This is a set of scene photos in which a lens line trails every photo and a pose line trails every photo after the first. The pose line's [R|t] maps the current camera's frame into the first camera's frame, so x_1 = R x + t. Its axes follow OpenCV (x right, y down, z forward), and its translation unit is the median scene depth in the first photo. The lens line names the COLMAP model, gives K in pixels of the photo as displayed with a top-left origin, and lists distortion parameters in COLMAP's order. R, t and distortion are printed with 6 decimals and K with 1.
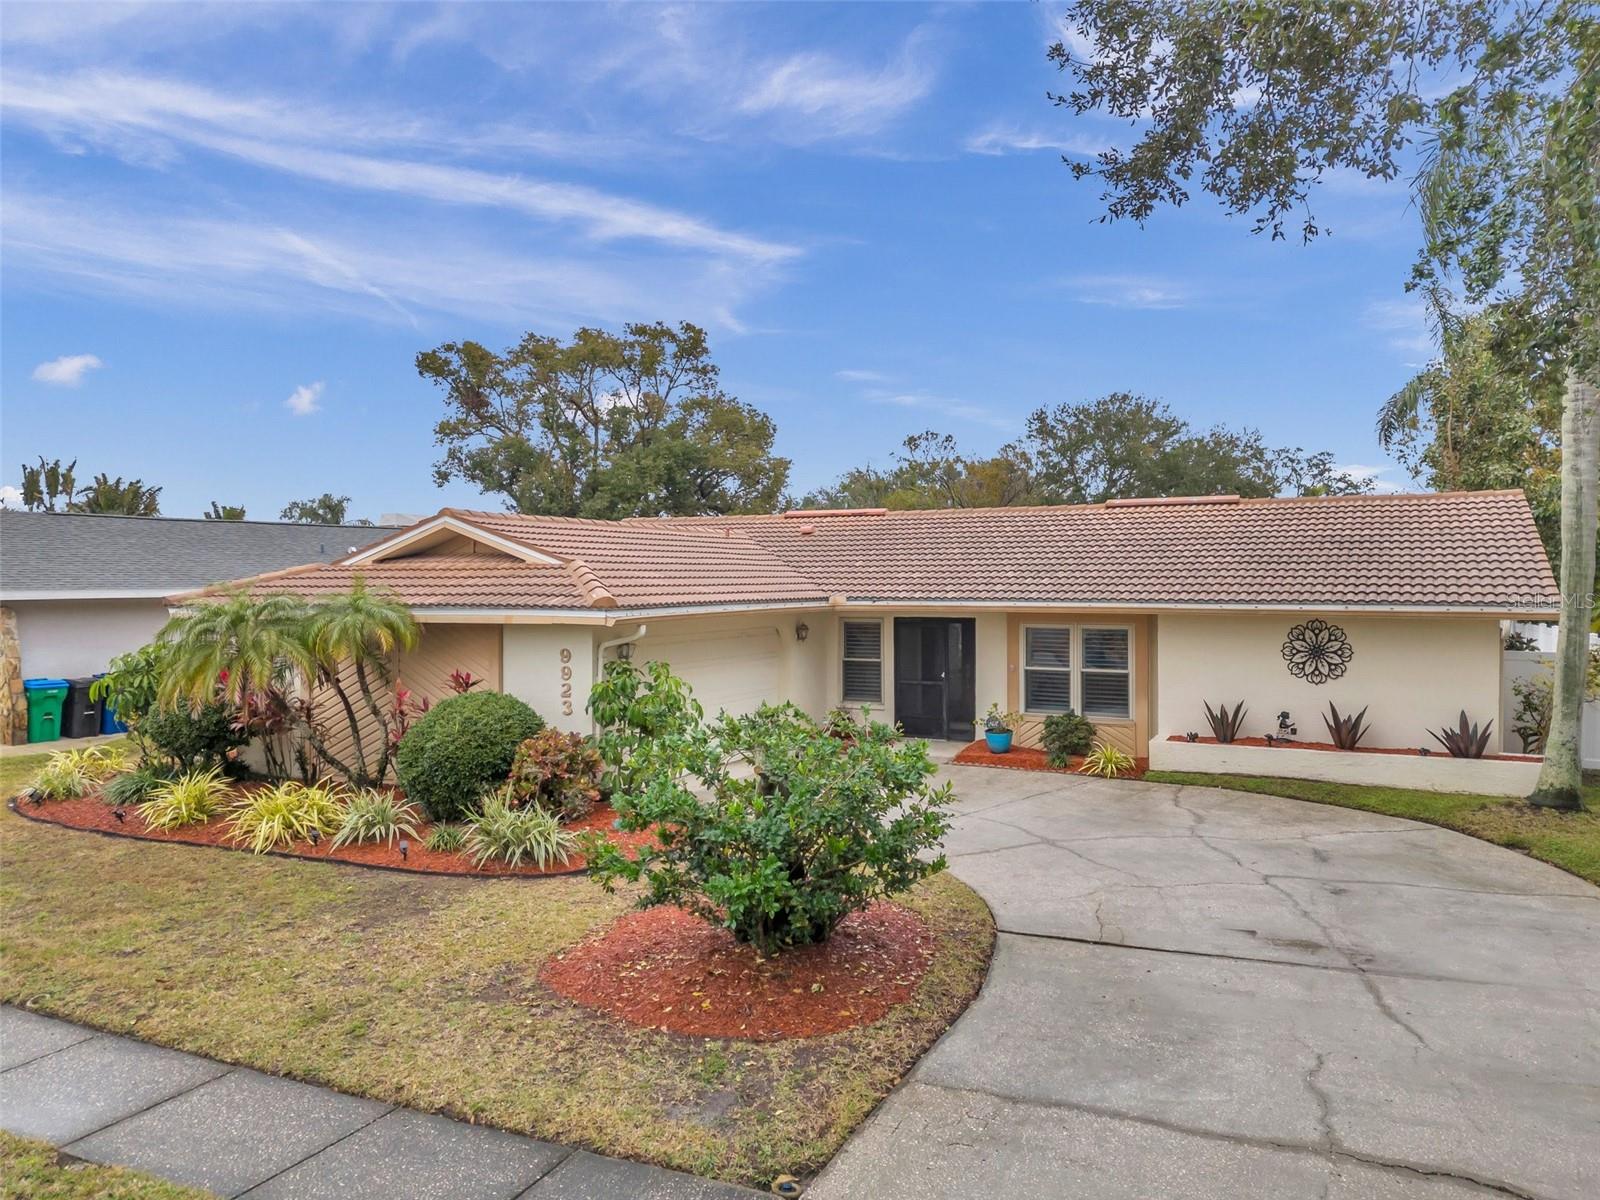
lens RADIAL K [[1170.5, 0, 800.0], [0, 1170.5, 600.0], [0, 0, 1]] dist [0.069666, -0.053683]
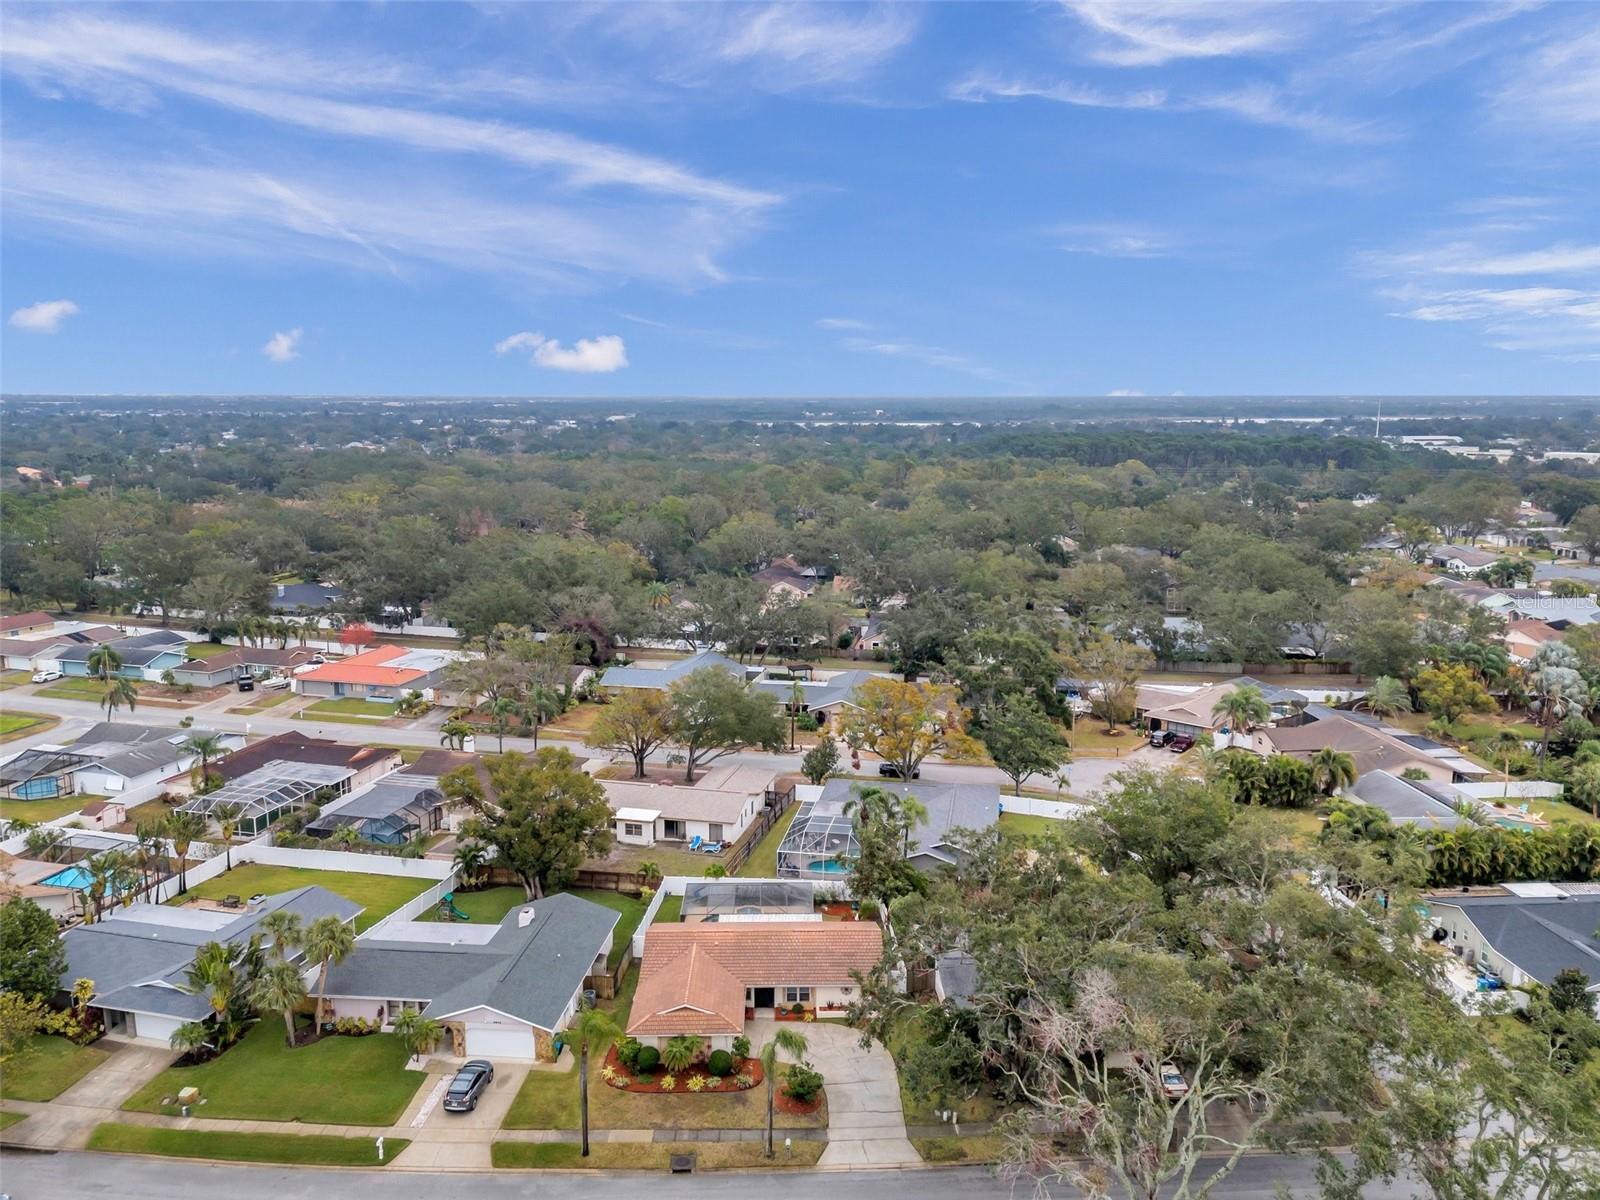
lens RADIAL K [[1182.5, 0, 800.0], [0, 1182.5, 600.0], [0, 0, 1]] dist [0.079131, -0.070372]
pose [[0.892825, -0.075259, 0.444071, -1.759992], [0.006332, 0.987941, 0.154700, -2.238332], [-0.450359, -0.135308, 0.882535, -2.978122]]
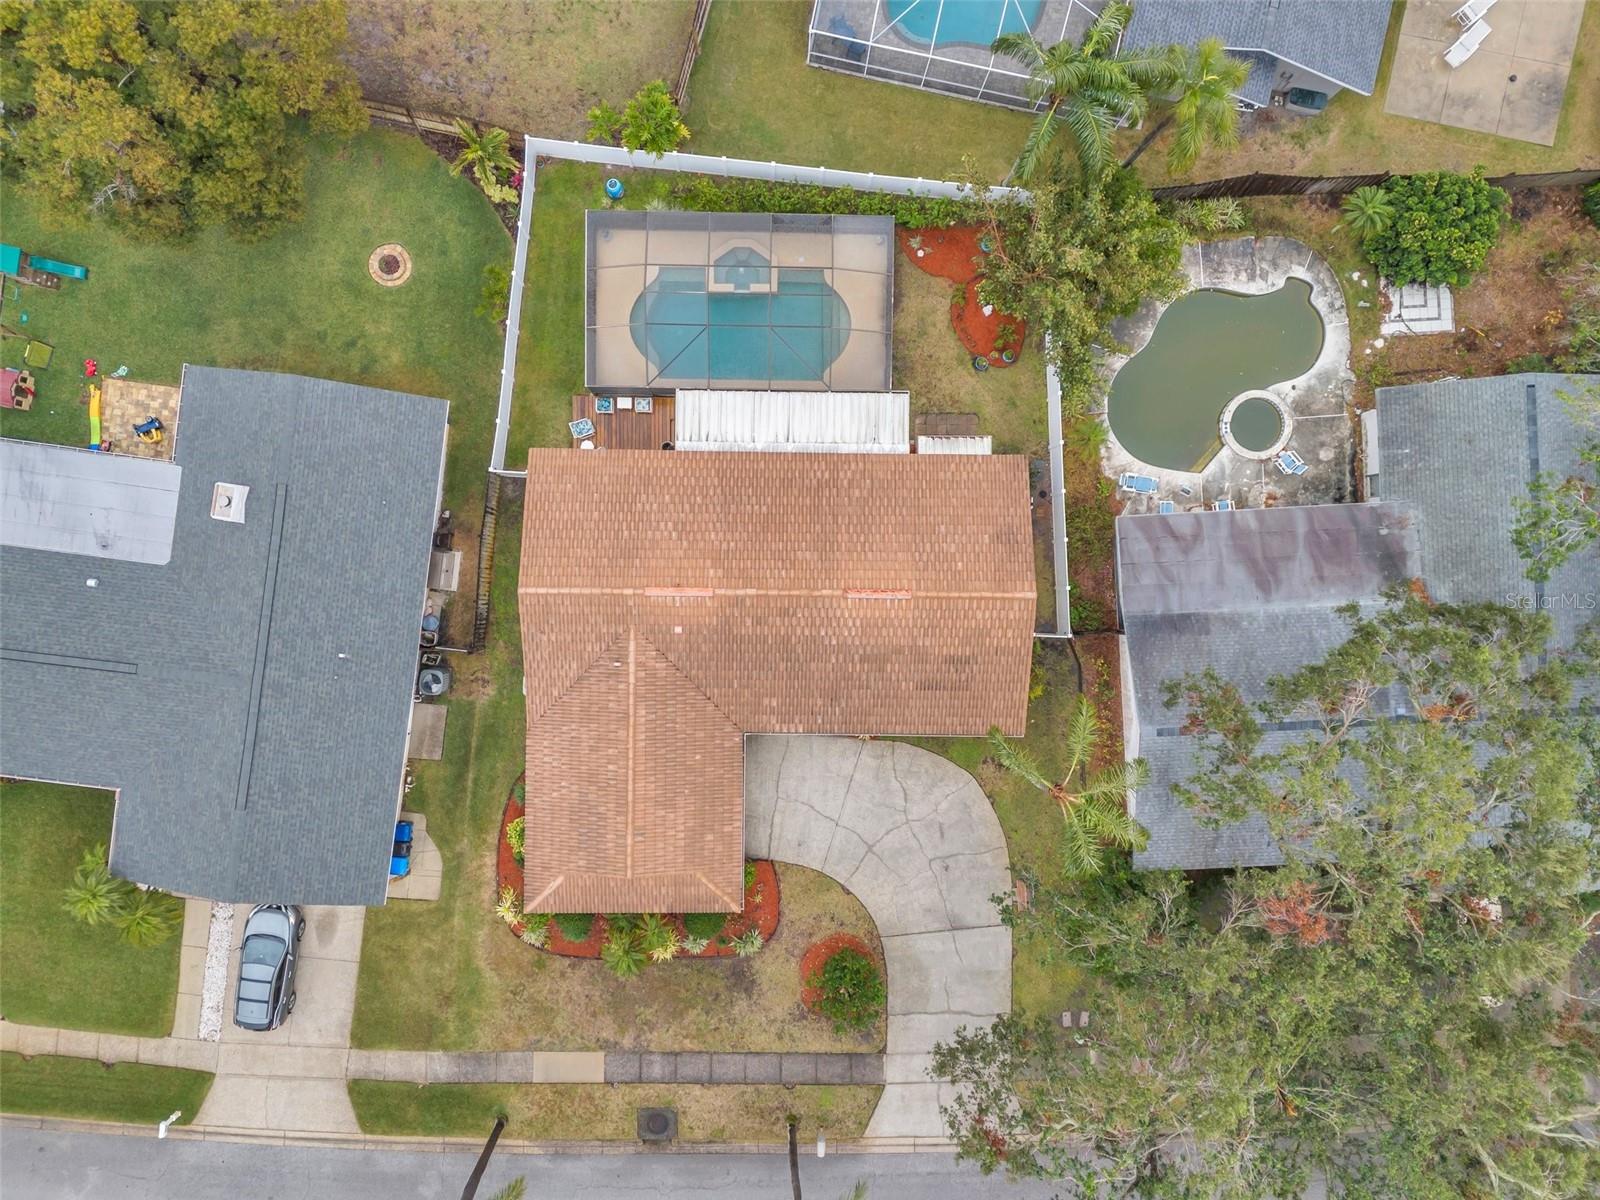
lens RADIAL K [[1170.5, 0, 800.0], [0, 1170.5, 600.0], [0, 0, 1]] dist [0.069666, -0.053683]
pose [[0.902015, -0.431434, 0.015285, 0.210331], [-0.013266, 0.007689, 0.999882, -2.331672], [-0.431501, -0.902112, 0.001213, 1.268521]]
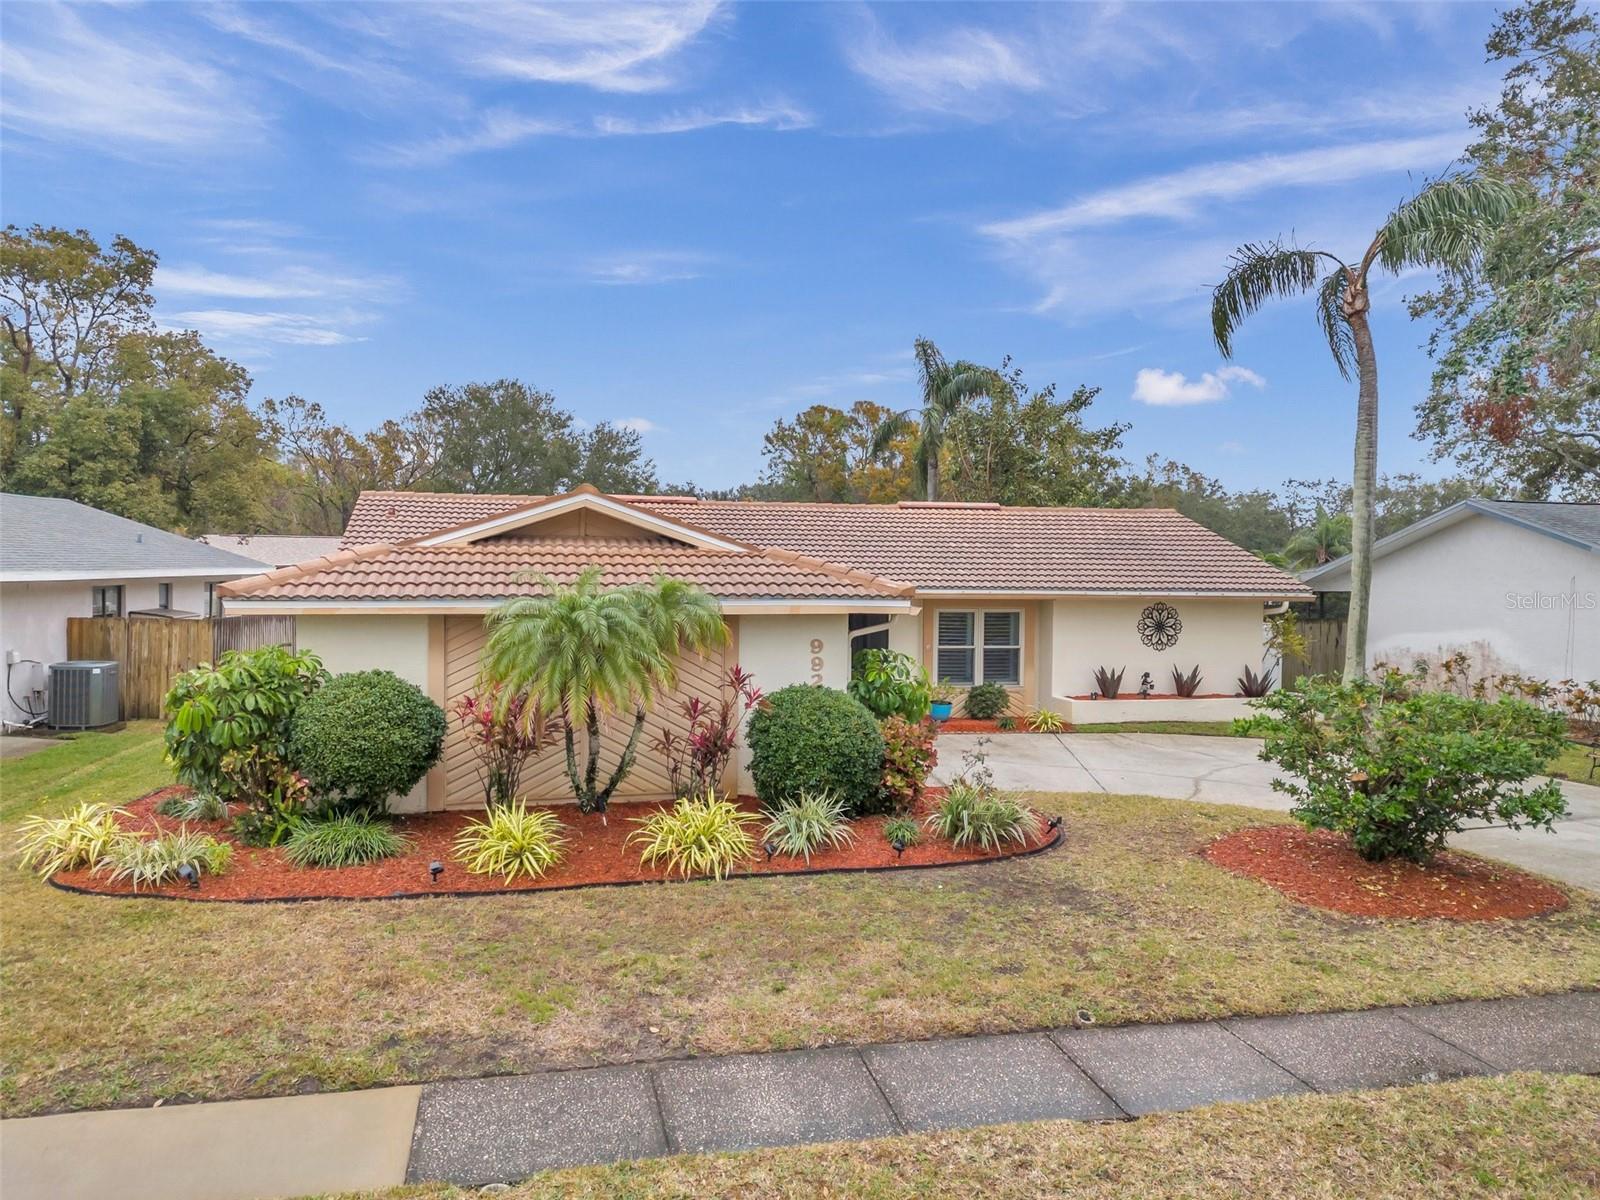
lens RADIAL K [[1182.5, 0, 800.0], [0, 1182.5, 600.0], [0, 0, 1]] dist [0.079131, -0.070372]
pose [[0.773538, -0.007762, 0.633702, -0.687387], [-0.000249, 0.999921, 0.012552, -0.002976], [-0.633750, -0.009867, 0.773475, 0.202871]]
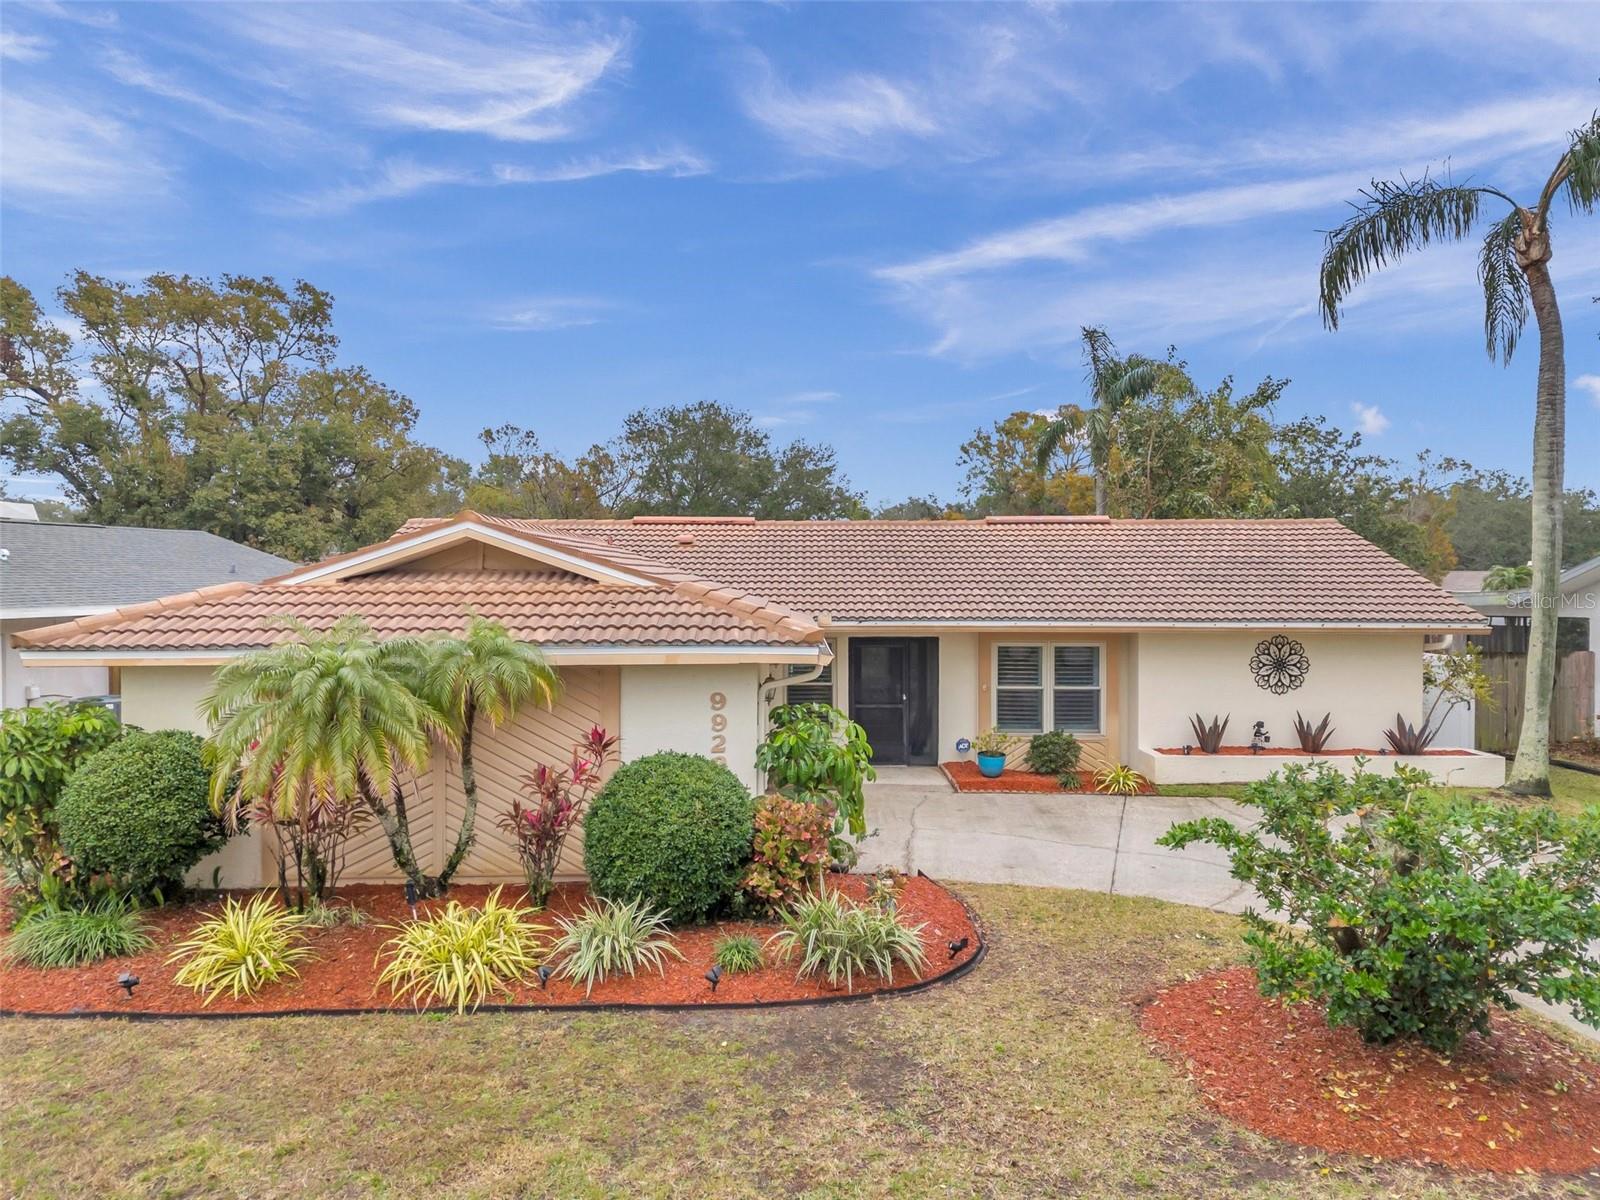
lens RADIAL K [[1170.5, 0, 800.0], [0, 1170.5, 600.0], [0, 0, 1]] dist [0.069666, -0.053683]
pose [[0.894604, -0.006035, 0.446820, -0.419341], [0.005485, 0.999982, 0.002525, -0.020013], [-0.446827, 0.000192, 0.894620, 0.207945]]
